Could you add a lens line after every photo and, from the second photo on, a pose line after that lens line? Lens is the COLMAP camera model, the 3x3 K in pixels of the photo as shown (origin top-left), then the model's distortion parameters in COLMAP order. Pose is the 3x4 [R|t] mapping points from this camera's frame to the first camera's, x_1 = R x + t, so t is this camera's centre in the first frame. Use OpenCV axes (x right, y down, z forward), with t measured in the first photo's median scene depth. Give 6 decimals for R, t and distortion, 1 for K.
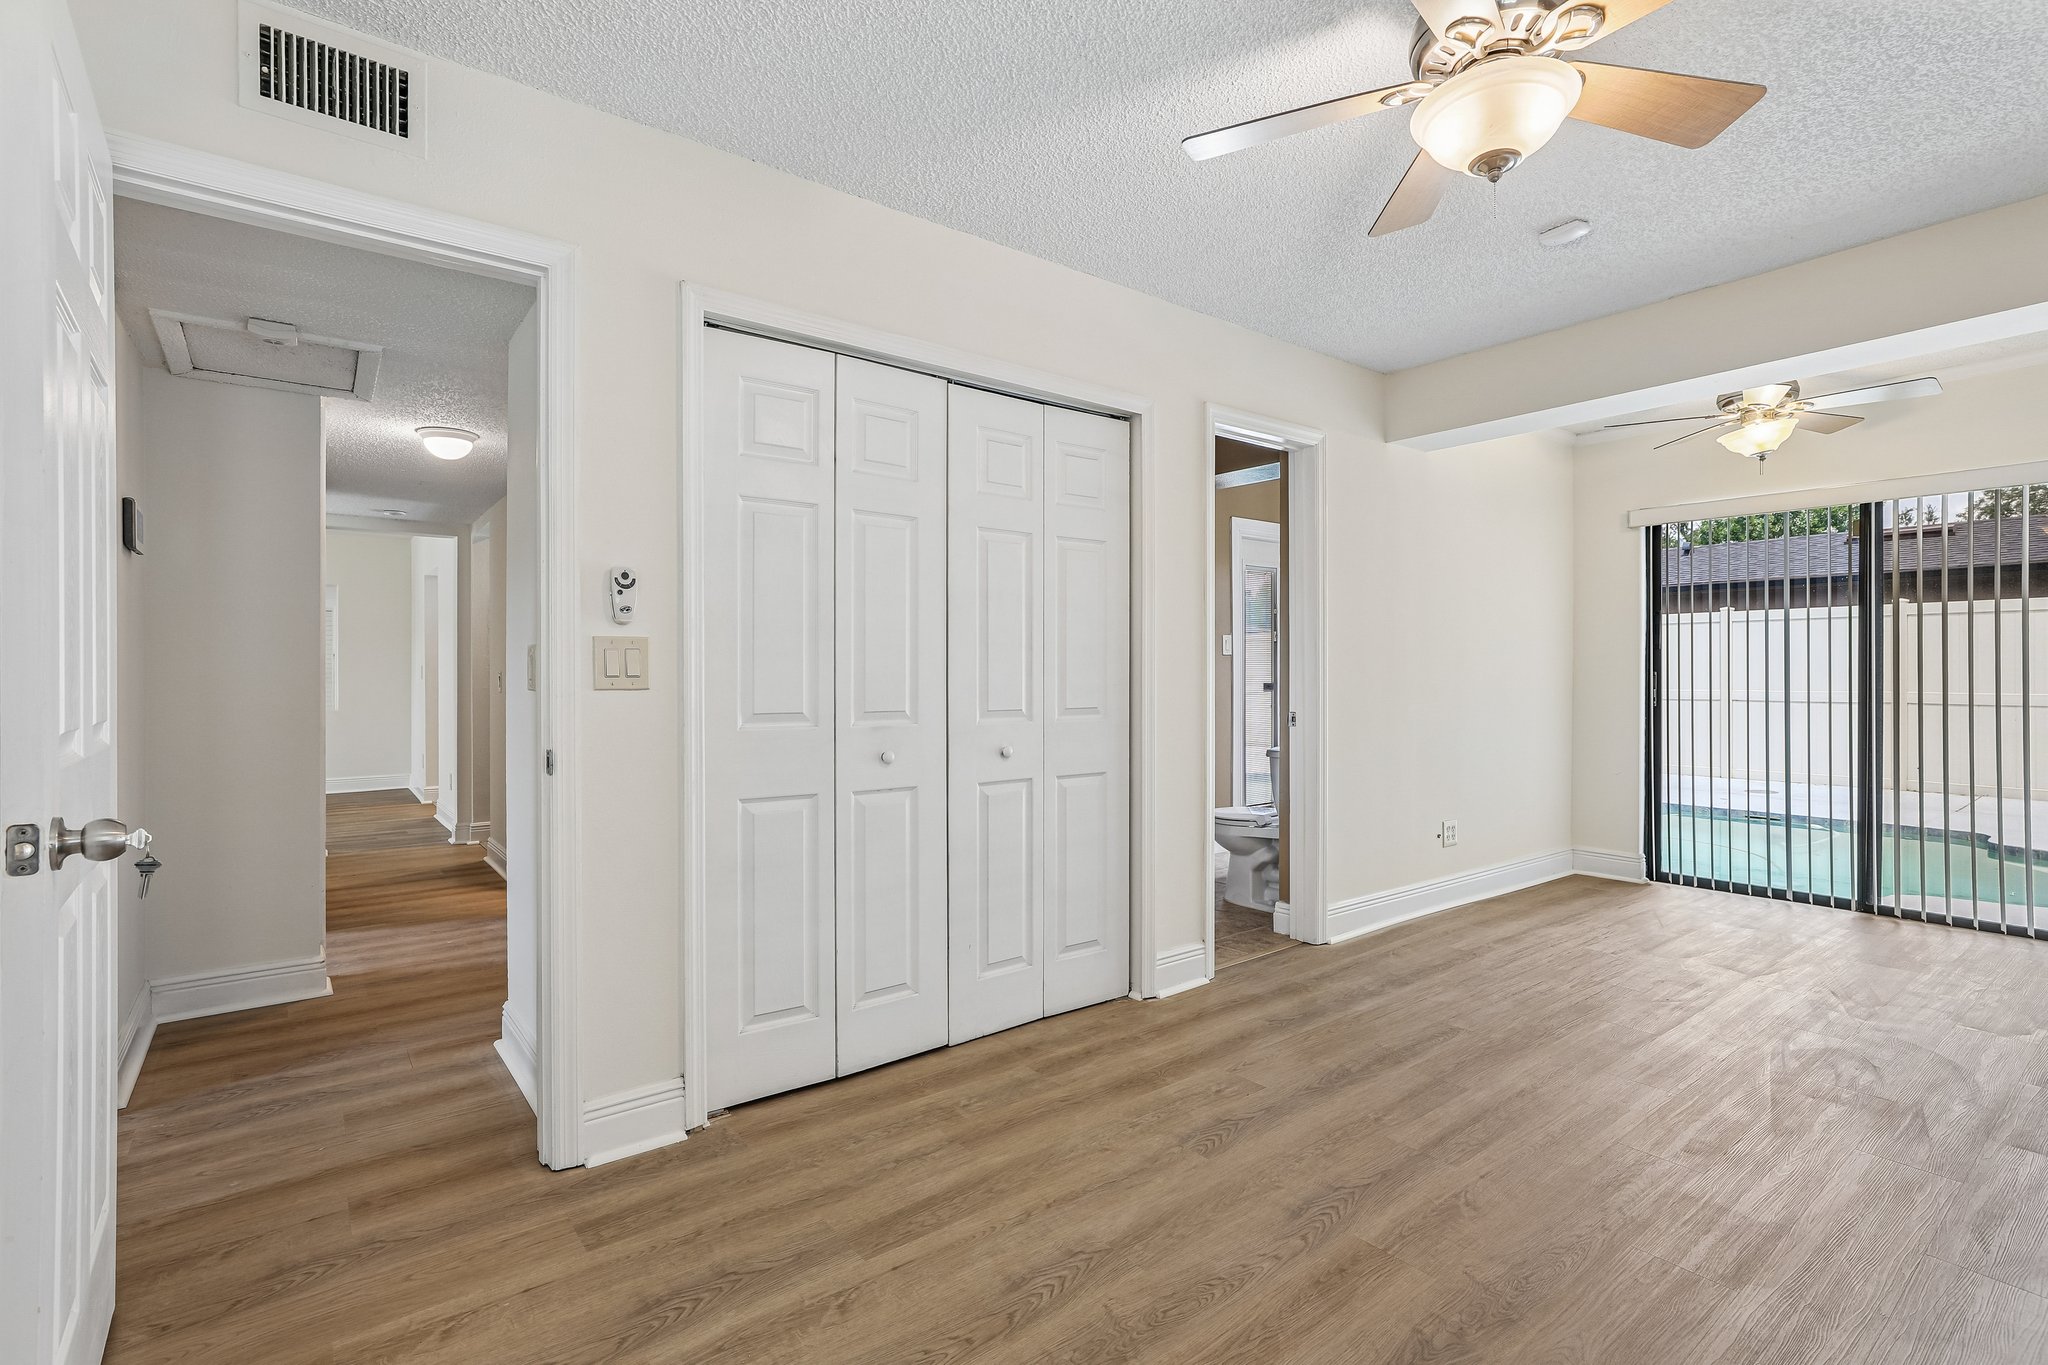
lens RADIAL K [[942.2, 0, 1021.2], [0, 942.2, 673.0], [0, 0, 1]] dist [-0.019463, 0.012164]
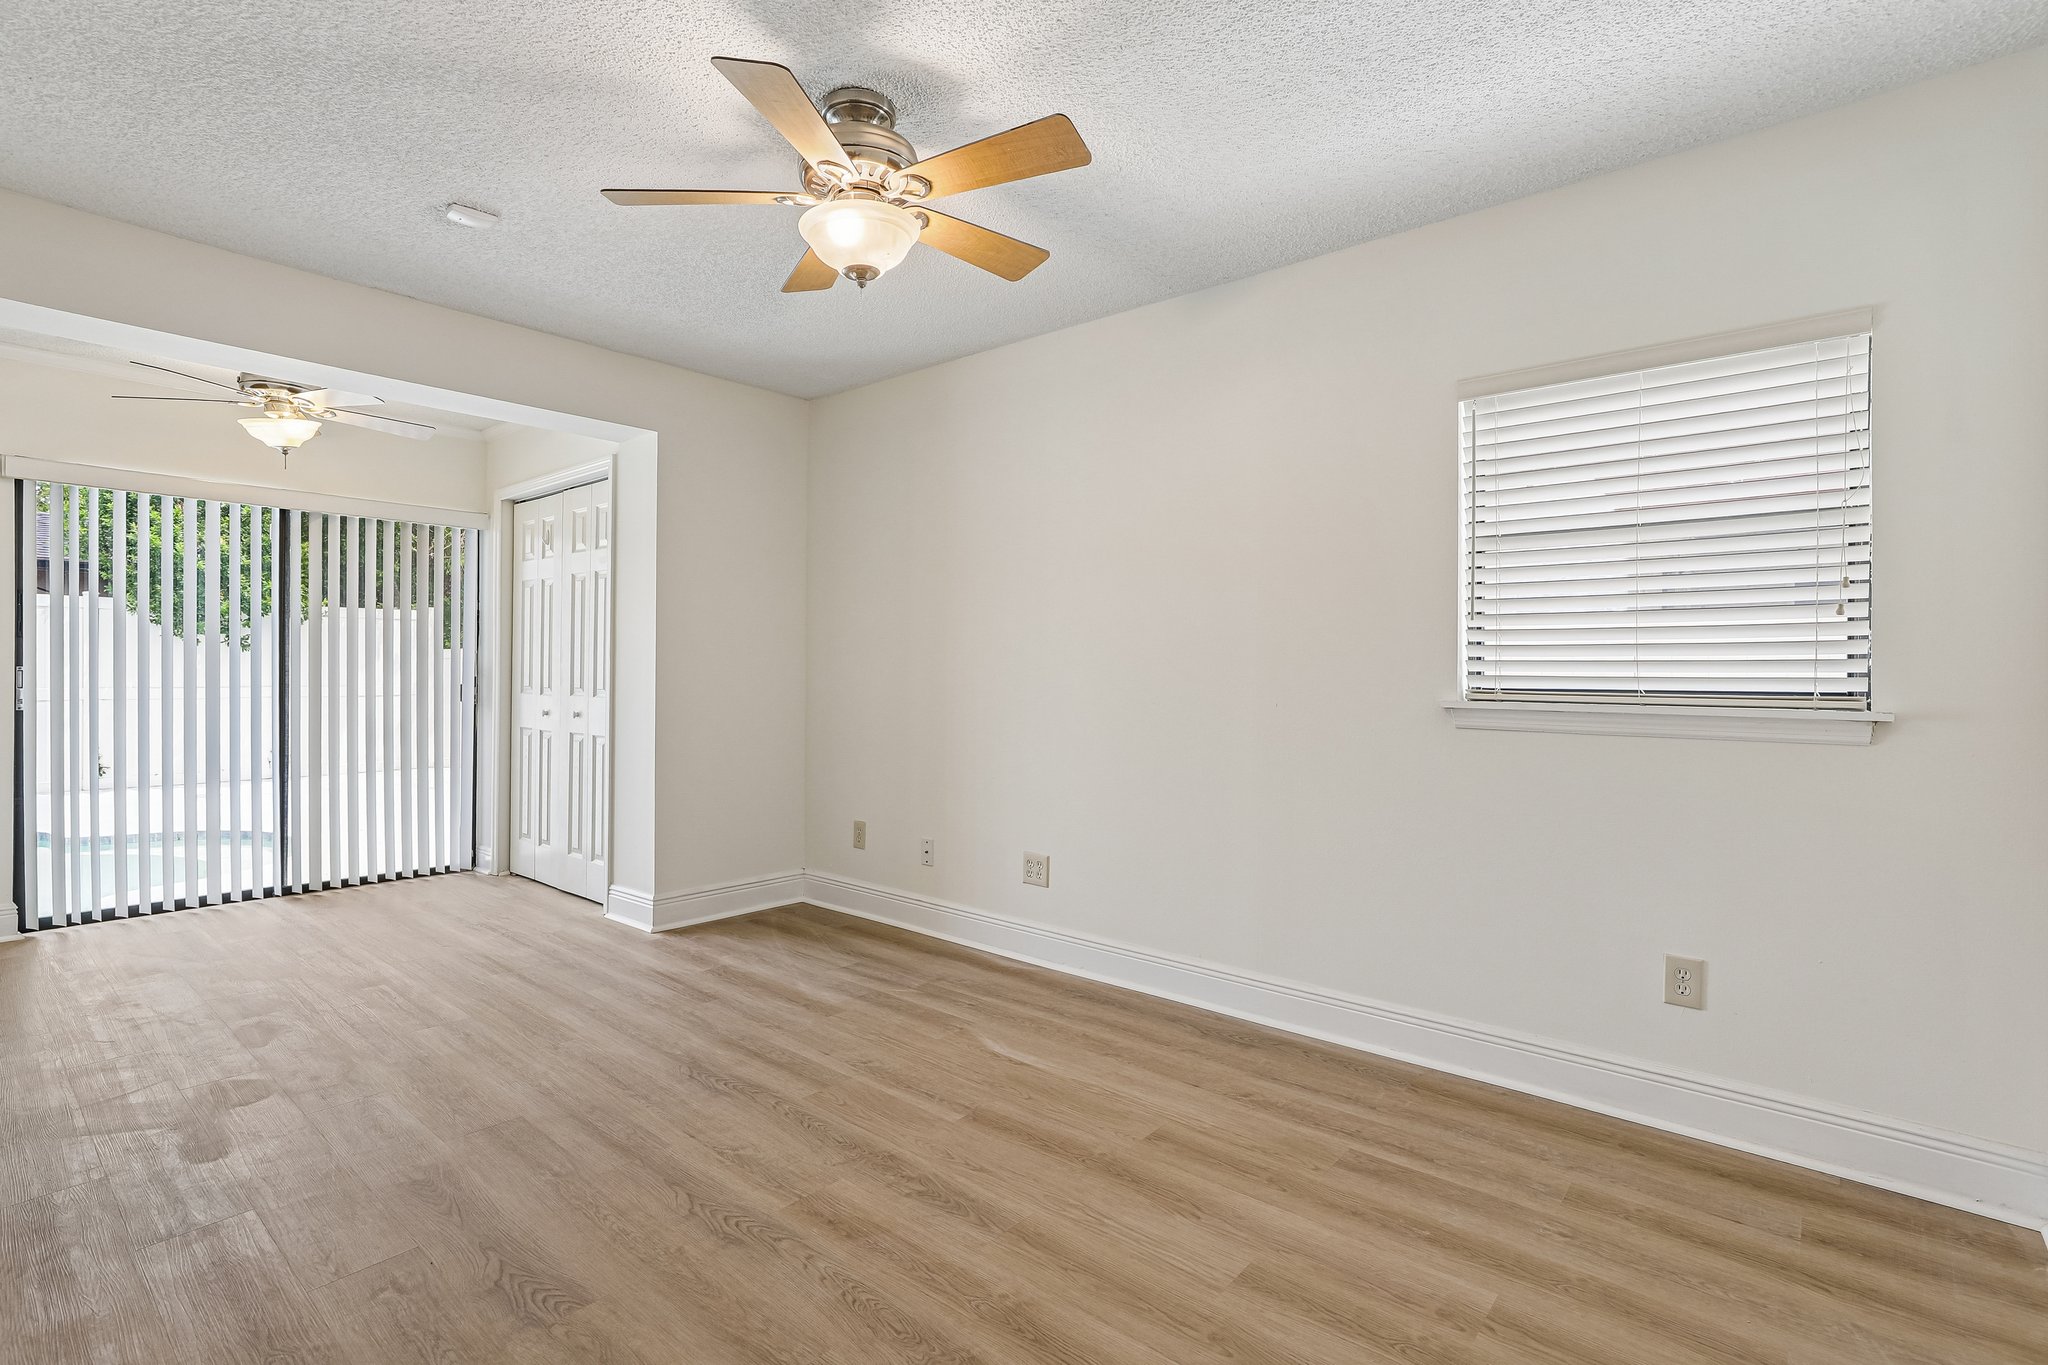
lens RADIAL K [[942.2, 0, 1021.2], [0, 942.2, 673.0], [0, 0, 1]] dist [-0.019463, 0.012164]
pose [[-0.194688, 0.001648, 0.980864, -0.599712], [-0.005897, 0.999979, -0.002851, 0.002332], [-0.980848, -0.006340, -0.194674, 0.780502]]
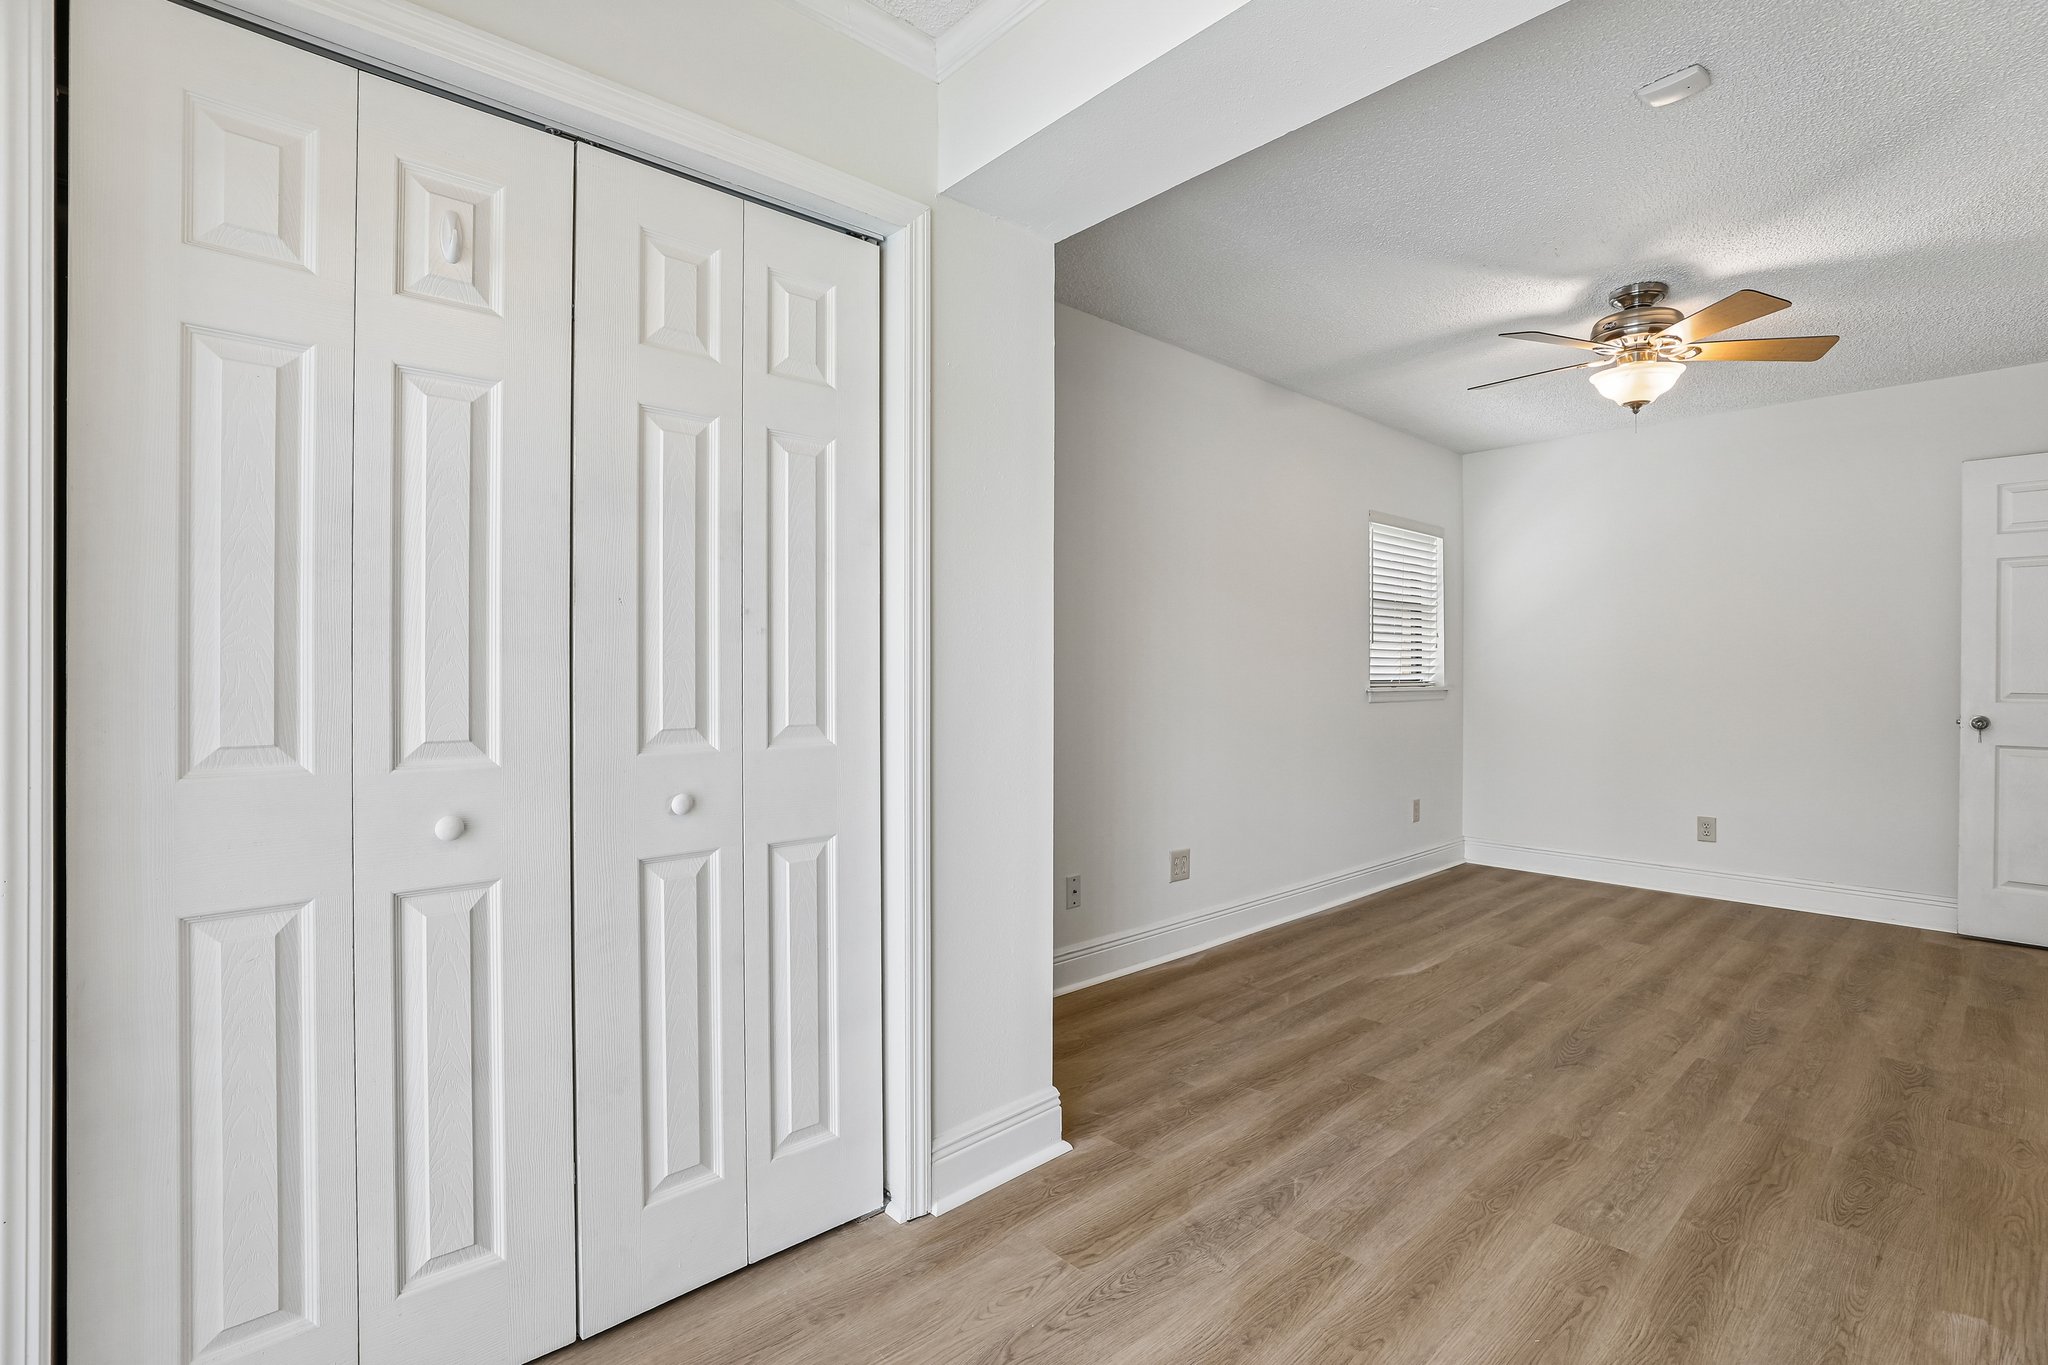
lens RADIAL K [[942.2, 0, 1021.2], [0, 942.2, 673.0], [0, 0, 1]] dist [-0.019463, 0.012164]
pose [[-0.996506, -0.004631, -0.083391, 1.438526], [-0.004554, 0.999989, -0.001114, -0.004721], [0.083396, -0.000731, -0.996516, 2.105641]]
